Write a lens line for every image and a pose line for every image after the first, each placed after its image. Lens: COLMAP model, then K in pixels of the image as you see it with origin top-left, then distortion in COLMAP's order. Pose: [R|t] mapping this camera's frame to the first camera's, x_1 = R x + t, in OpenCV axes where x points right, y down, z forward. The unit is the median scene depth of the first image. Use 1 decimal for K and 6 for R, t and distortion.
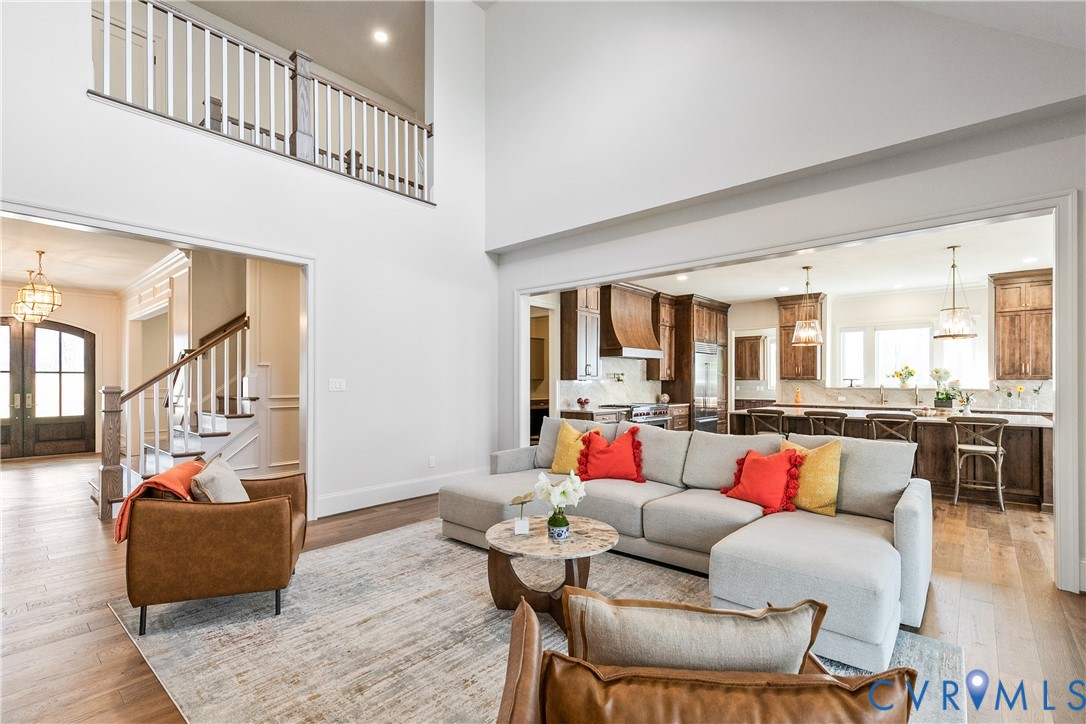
lens RADIAL K [[484.7, 0, 541.0], [0, 484.7, 378.1], [0, 0, 1]] dist [0.000300, -0.000251]
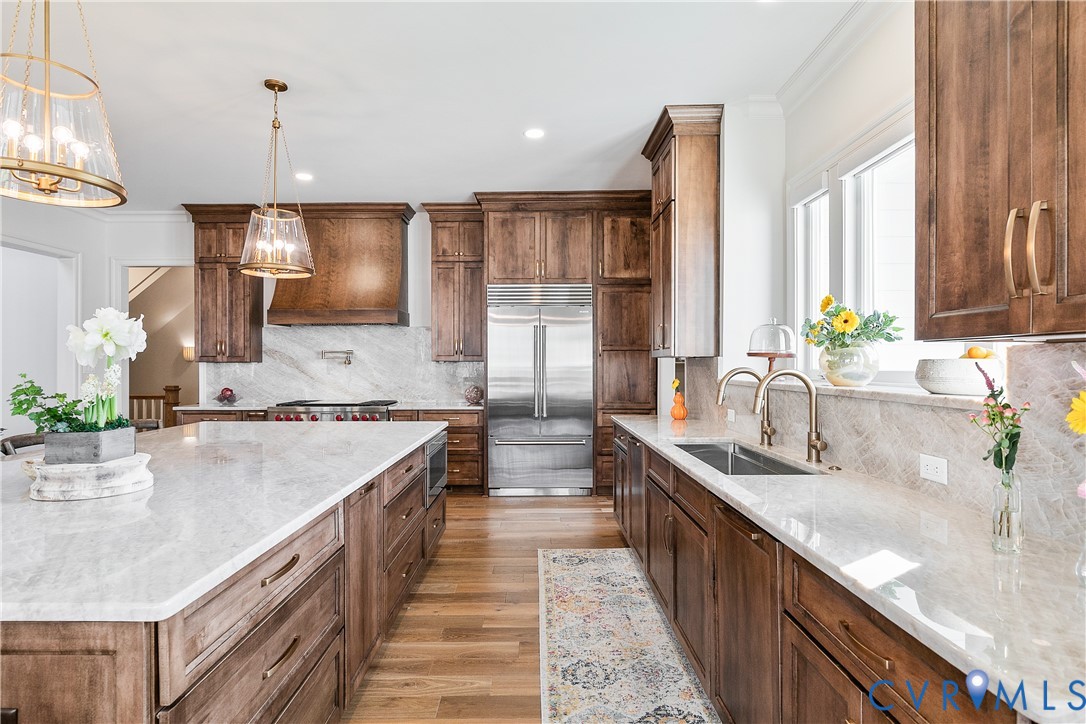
lens RADIAL K [[582.7, 0, 543.0], [0, 582.7, 362.0], [0, 0, 1]] dist [-0.001782, -0.000383]
pose [[0.660584, -0.006322, -0.750726, 1.014329], [0.008011, 0.999967, -0.001372, 0.008856], [0.750710, -0.005107, 0.660613, 0.798684]]
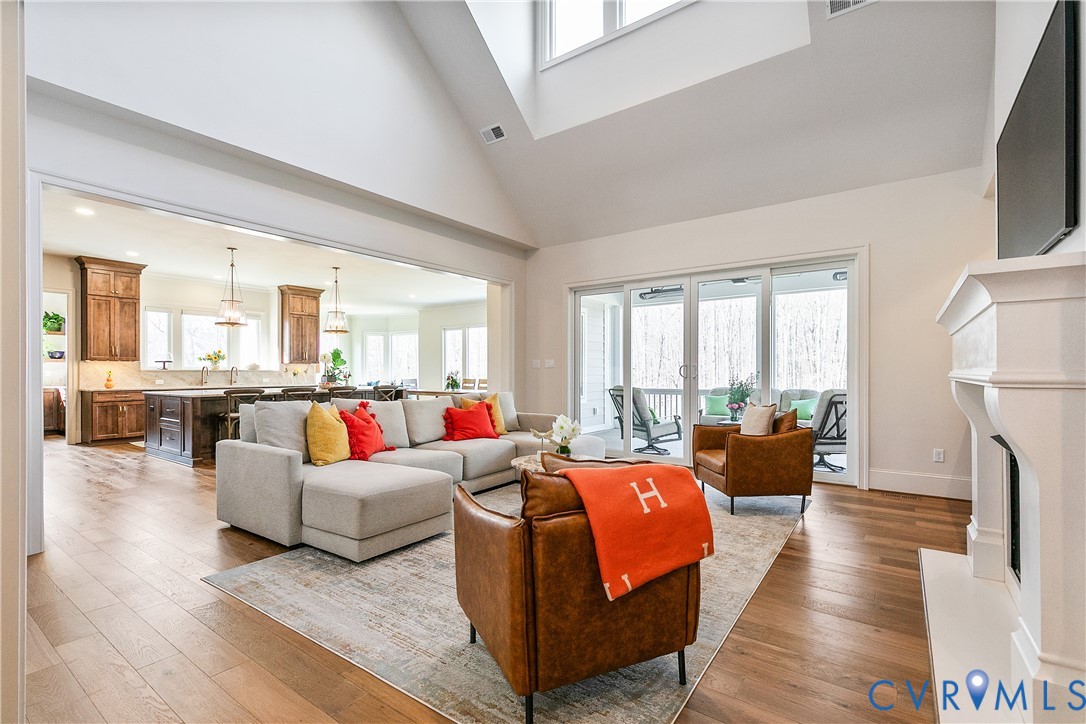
lens RADIAL K [[502.6, 0, 543.2], [0, 502.6, 372.5], [0, 0, 1]] dist [-0.000138, -0.000097]
pose [[-0.090382, -0.003042, 0.995903, -0.519561], [-0.007657, 0.999968, 0.002360, 0.020213], [-0.995878, -0.007412, -0.090402, 0.426624]]
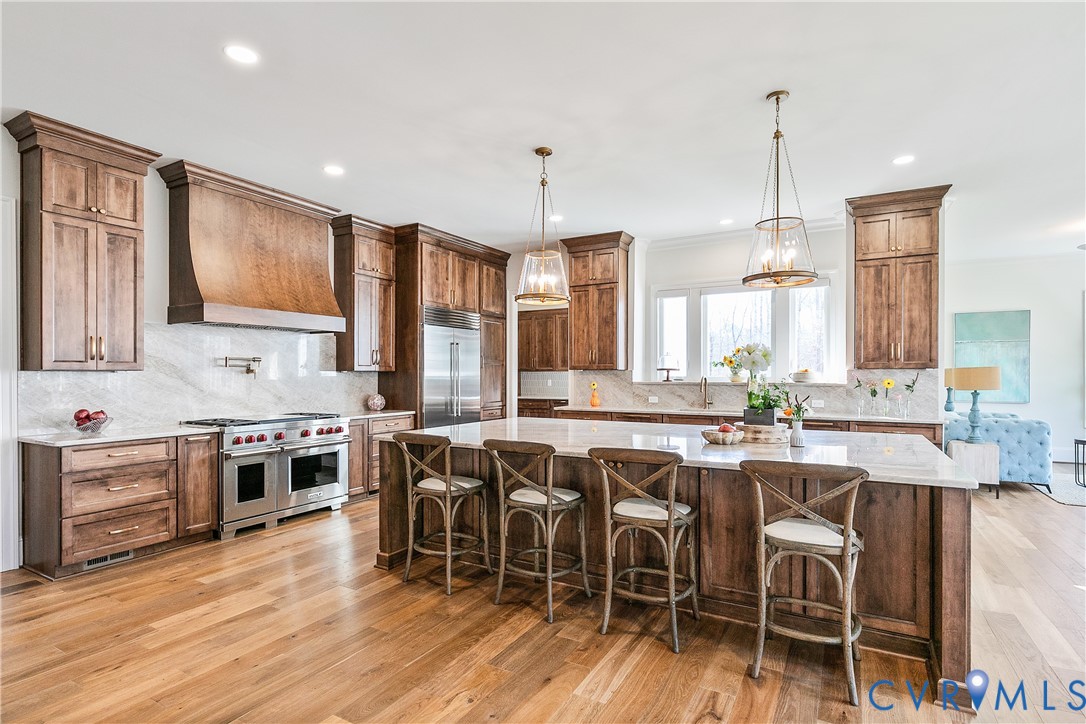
lens RADIAL K [[541.5, 0, 544.5], [0, 541.5, 373.1], [0, 0, 1]] dist [0.000309, 0.000027]
pose [[0.976103, -0.002022, 0.217300, 0.402089], [0.000772, 0.999983, 0.005840, 0.004086], [-0.217308, -0.005533, 0.976087, 0.412619]]
